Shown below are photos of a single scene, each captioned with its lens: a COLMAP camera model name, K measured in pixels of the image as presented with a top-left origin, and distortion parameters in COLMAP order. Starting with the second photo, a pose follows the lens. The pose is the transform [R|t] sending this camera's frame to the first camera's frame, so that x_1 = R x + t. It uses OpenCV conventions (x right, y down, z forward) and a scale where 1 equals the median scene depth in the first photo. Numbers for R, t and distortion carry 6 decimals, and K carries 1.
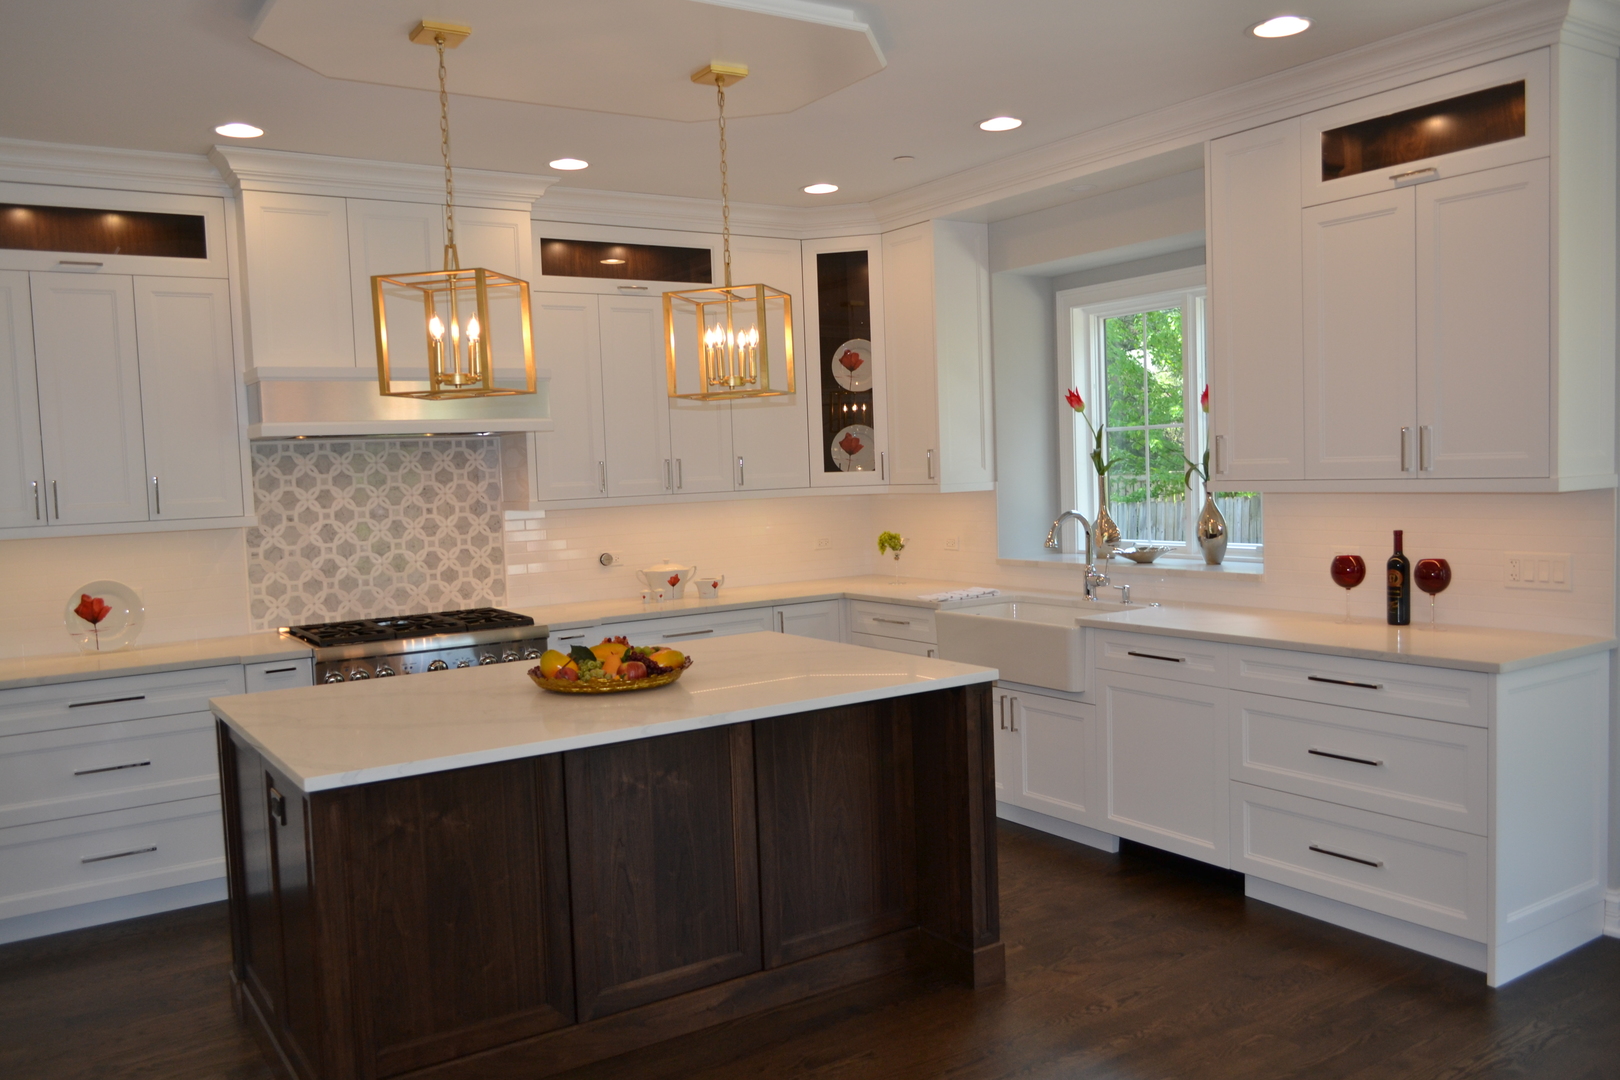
lens RADIAL K [[1298.3, 0, 813.8], [0, 1298.3, 541.5], [0, 0, 1]] dist [0.023123, 0.003908]
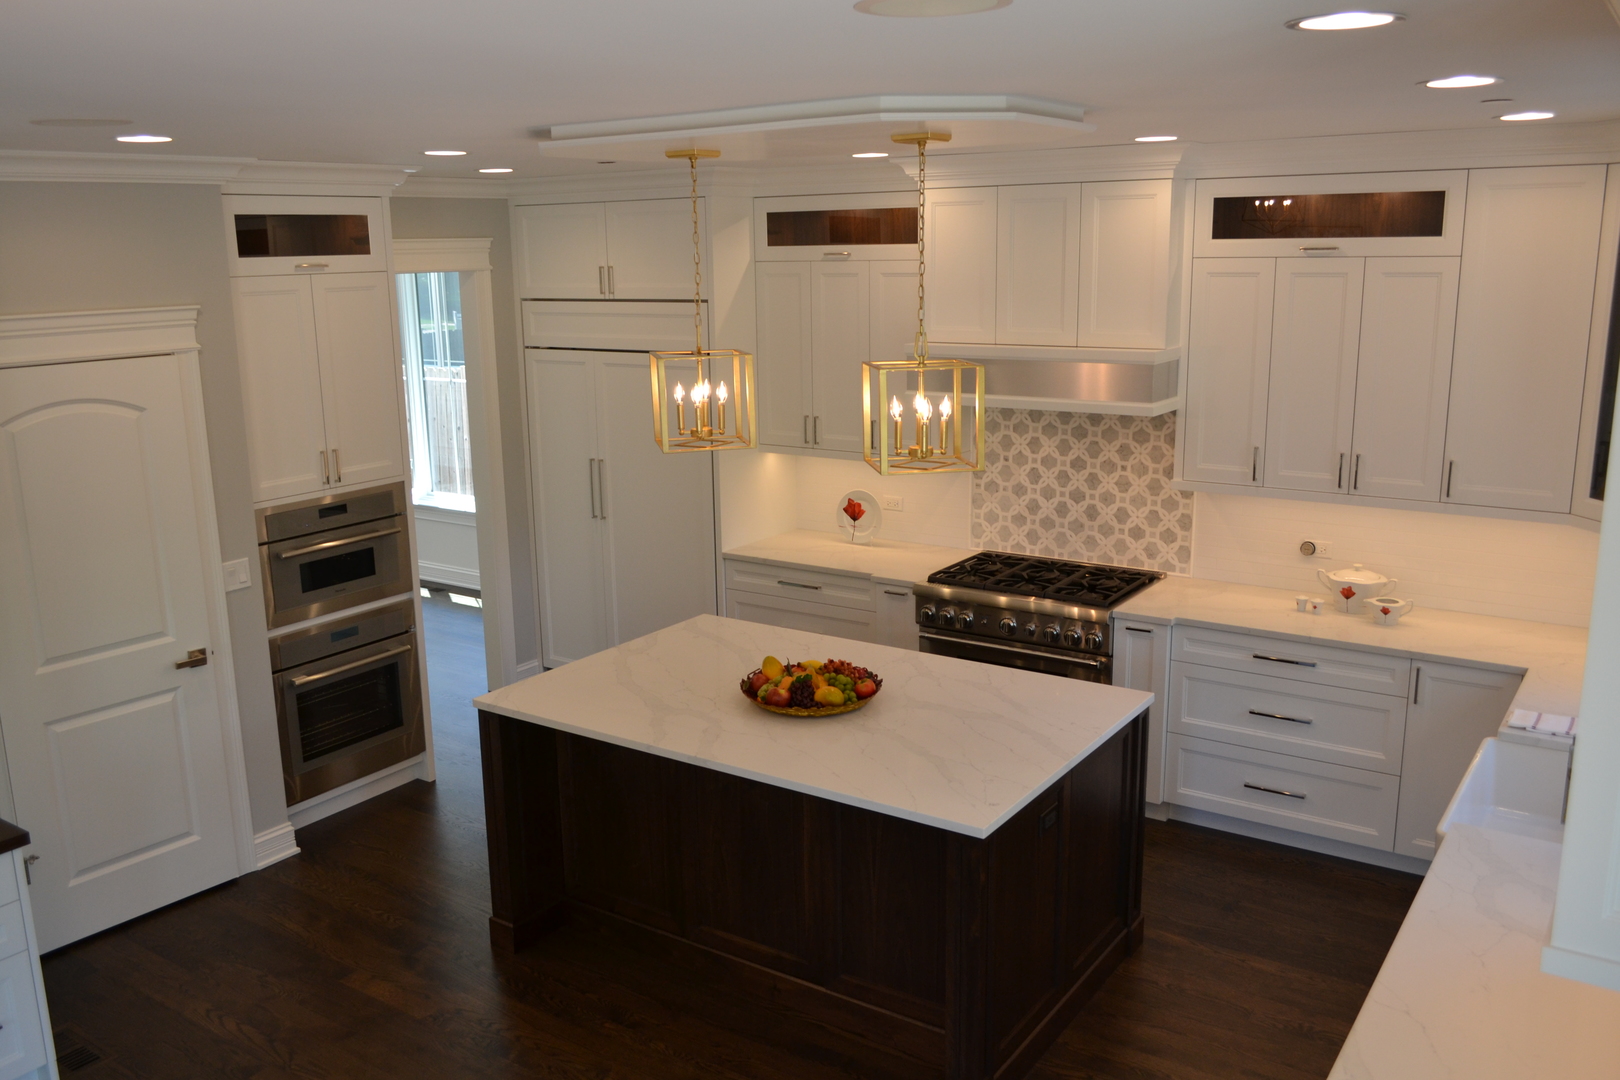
lens RADIAL K [[1352.7, 0, 810.6], [0, 1352.7, 540.6], [0, 0, 1]] dist [-0.043712, -0.002717]
pose [[0.382316, 0.227719, -0.895533, 0.586708], [-0.062655, 0.973316, 0.220750, -0.190868], [0.921905, -0.028287, 0.386382, 0.367050]]
